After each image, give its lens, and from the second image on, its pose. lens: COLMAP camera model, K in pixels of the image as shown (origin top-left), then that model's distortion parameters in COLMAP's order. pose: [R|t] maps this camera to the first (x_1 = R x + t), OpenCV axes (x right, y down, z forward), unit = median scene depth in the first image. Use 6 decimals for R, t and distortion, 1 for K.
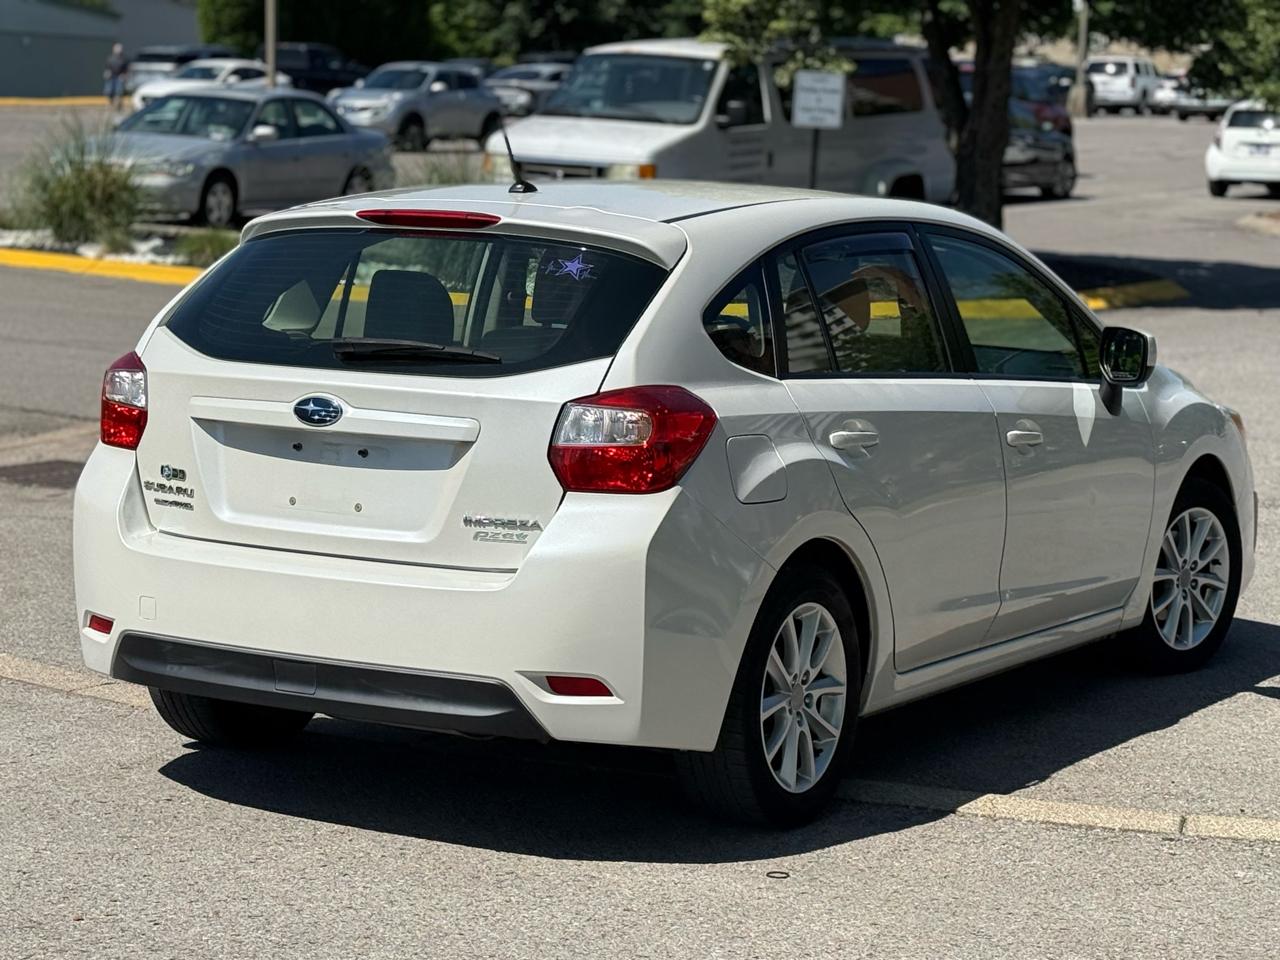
lens RADIAL K [[3277.6, 0, 698.9], [0, 3277.6, 480.1], [0, 0, 1]] dist [0.154598, 0.271823]
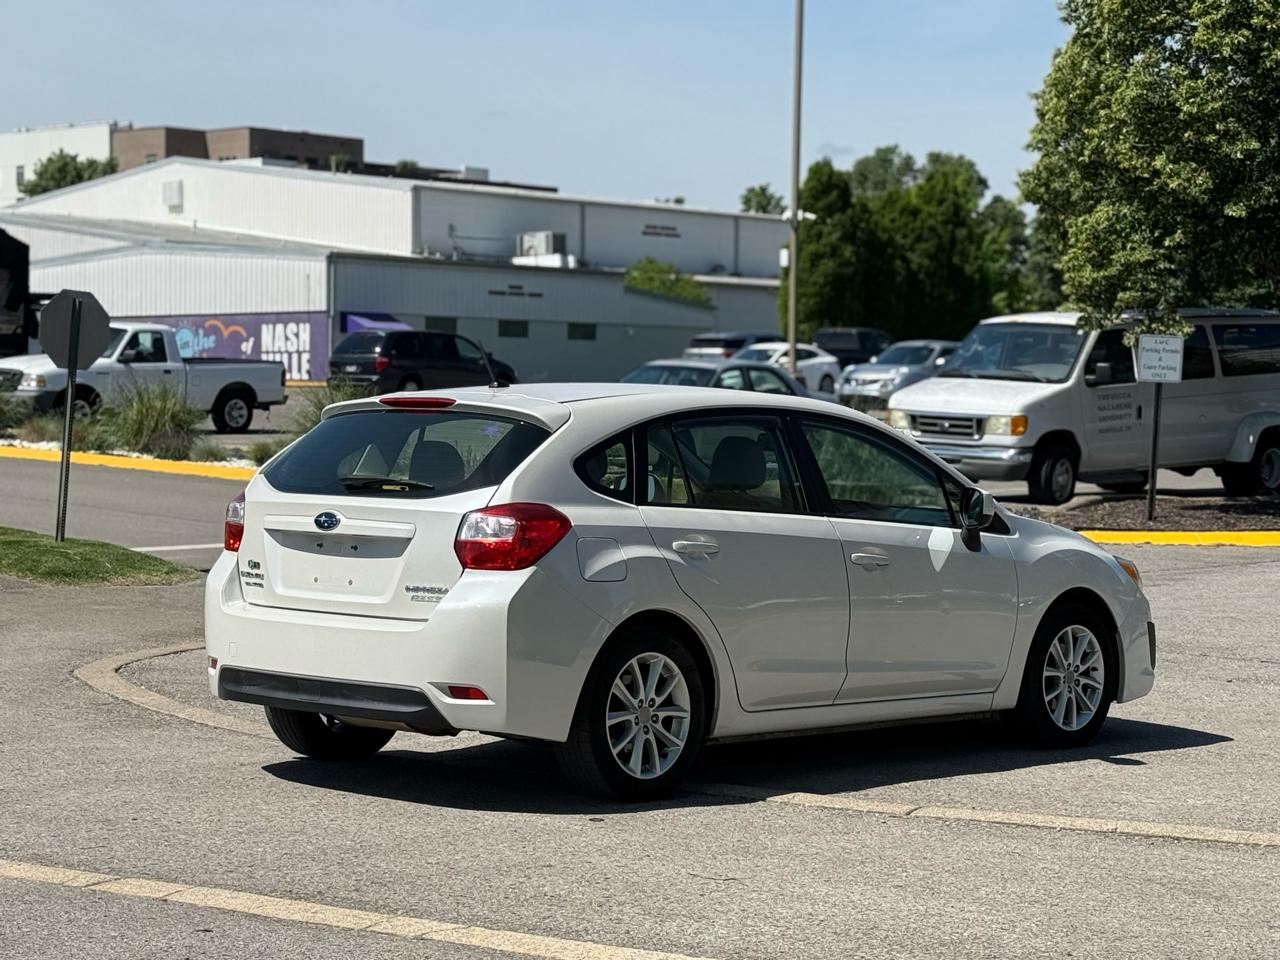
lens RADIAL K [[3238.7, 0, 640.0], [0, 3238.7, 480.0], [0, 0, 1]] dist [0.153015, 0.376463]
pose [[0.973630, -0.002190, -0.228121, 0.368231], [-0.017810, 0.996173, -0.085575, 0.085896], [0.227435, 0.087381, 0.969865, -0.456044]]
